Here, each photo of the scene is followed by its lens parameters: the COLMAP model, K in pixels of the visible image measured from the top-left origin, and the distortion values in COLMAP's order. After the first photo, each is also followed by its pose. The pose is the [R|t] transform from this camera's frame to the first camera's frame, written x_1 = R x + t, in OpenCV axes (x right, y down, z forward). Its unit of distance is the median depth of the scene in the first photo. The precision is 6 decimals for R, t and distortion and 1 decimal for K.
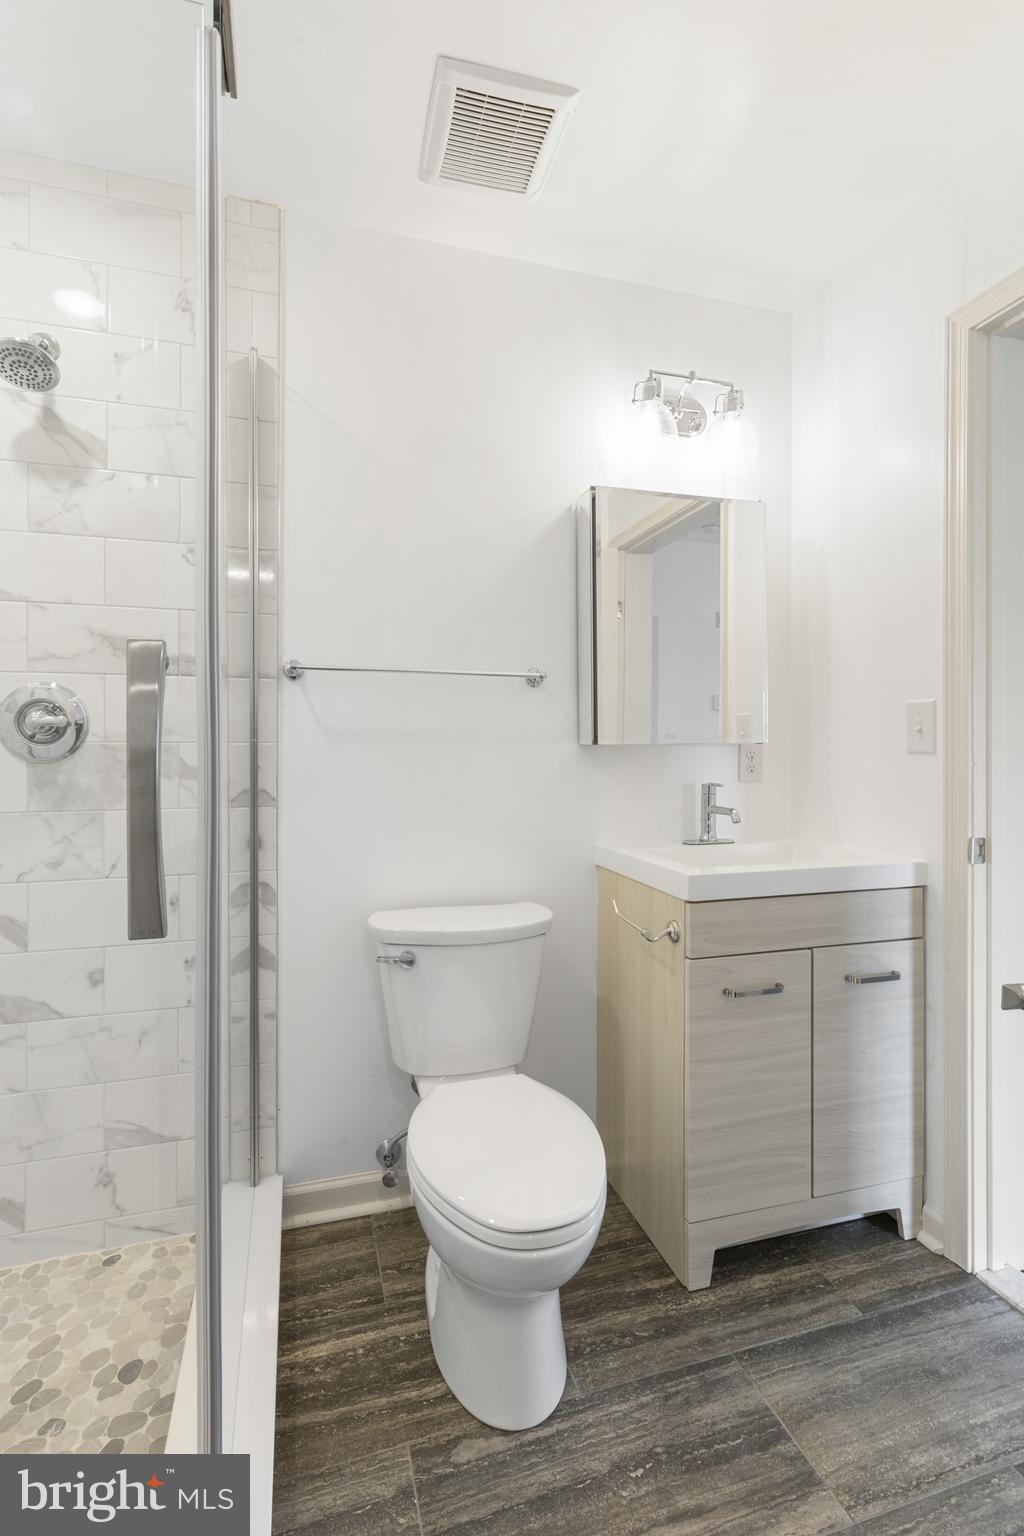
lens RADIAL K [[712.3, 0, 498.3], [0, 712.3, 746.6], [0, 0, 1]] dist [0.004148, 0.000101]
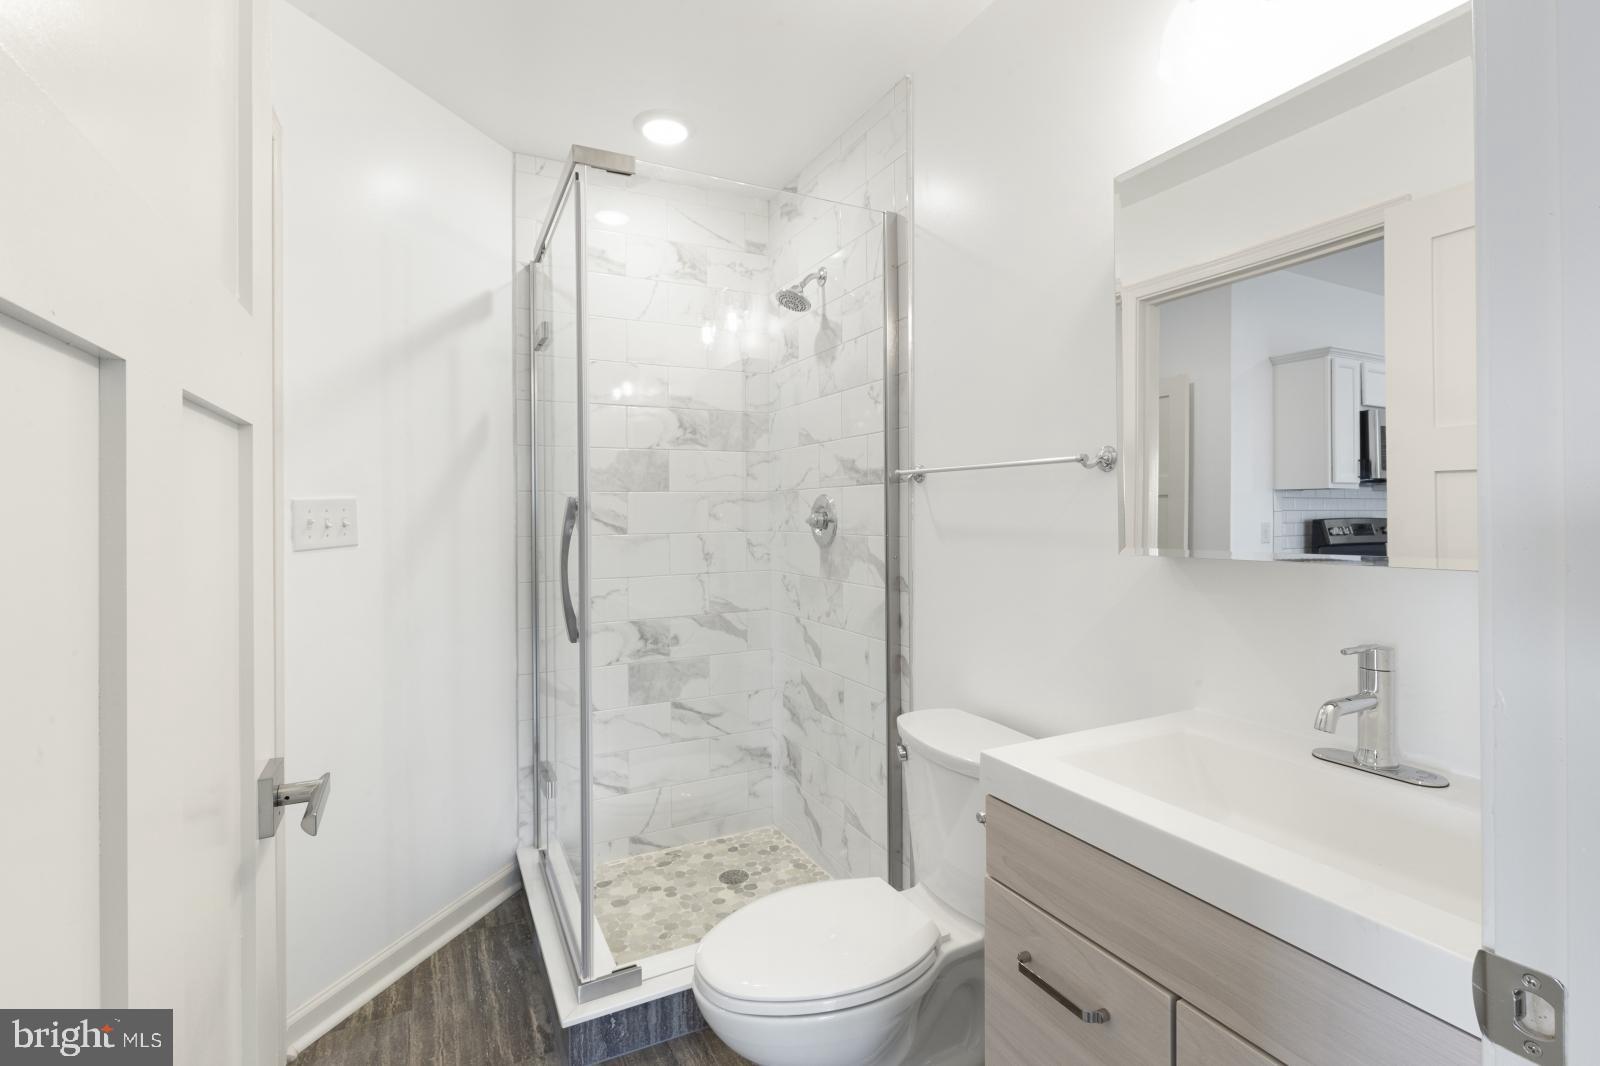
lens RADIAL K [[731.3, 0, 801.0], [0, 731.3, 506.4], [0, 0, 1]] dist [-0.000140, -0.001248]
pose [[0.189059, -0.007375, -0.981938, 0.936216], [0.005196, 0.999965, -0.006510, -0.056536], [0.981952, -0.003871, 0.189091, 0.686679]]
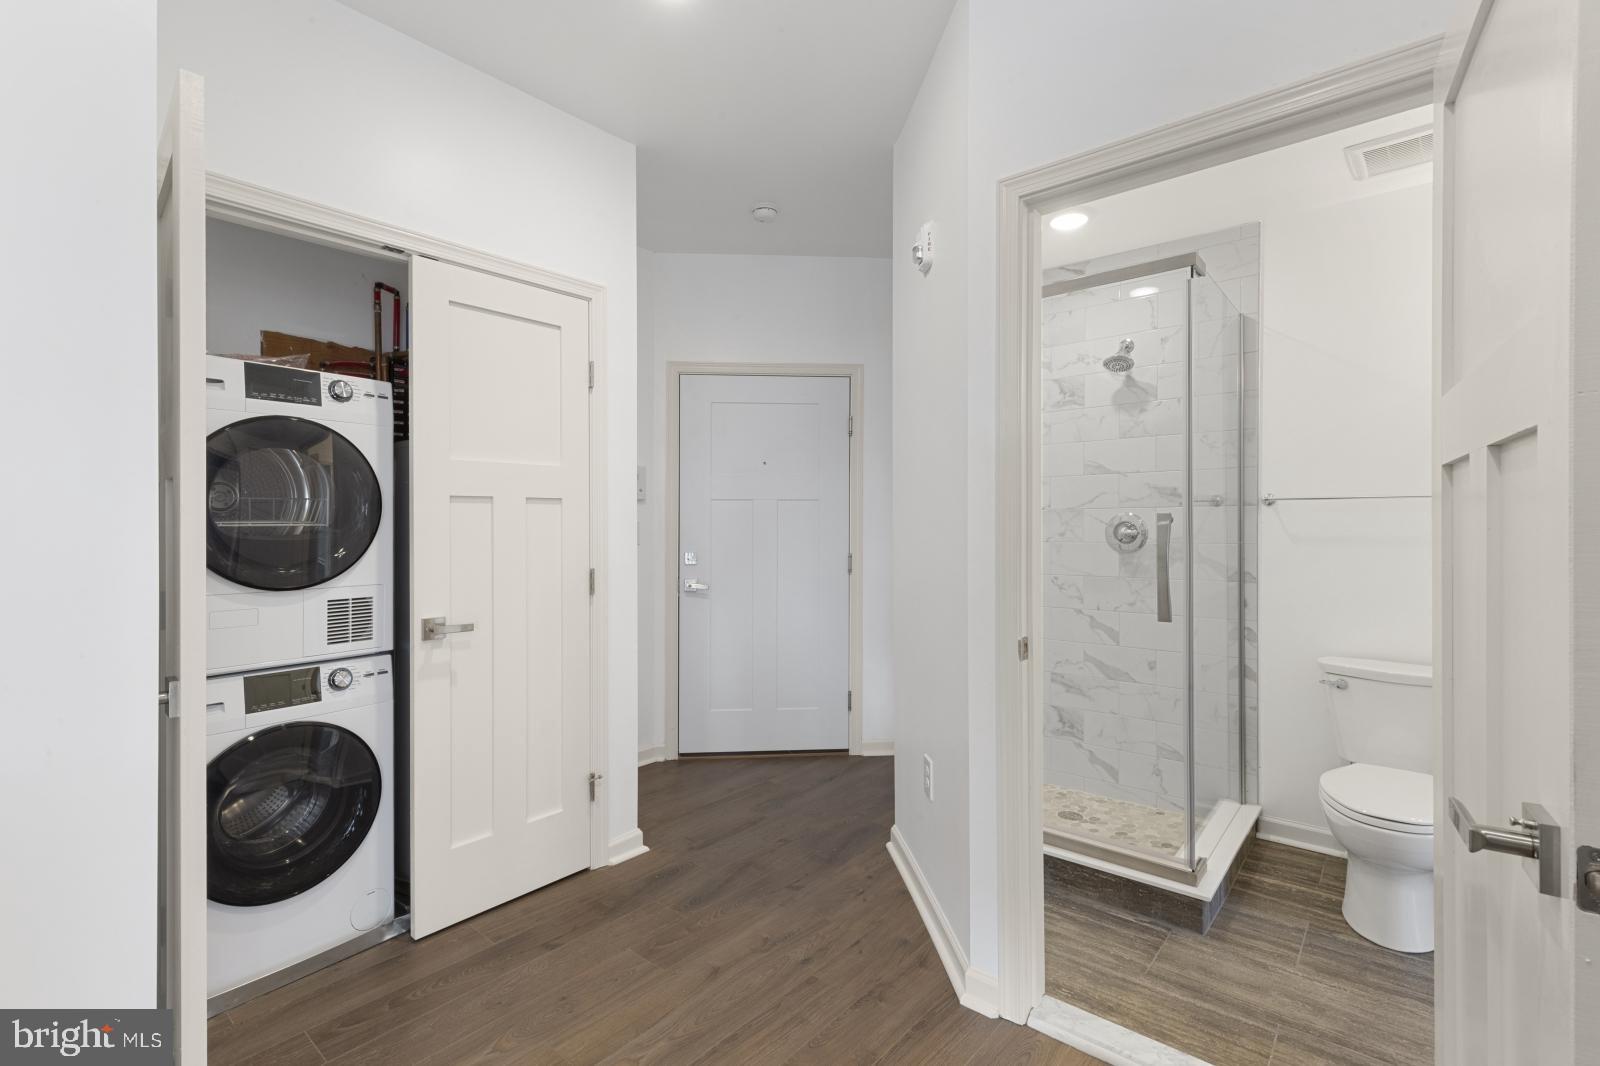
lens RADIAL K [[722.5, 0, 799.7], [0, 722.5, 526.2], [0, 0, 1]] dist [0.003556, -0.000322]
pose [[0.553941, -0.002418, -0.832552, 0.569356], [-0.000103, 0.999996, -0.002973, -0.048441], [0.832556, 0.001733, 0.553938, -0.928176]]
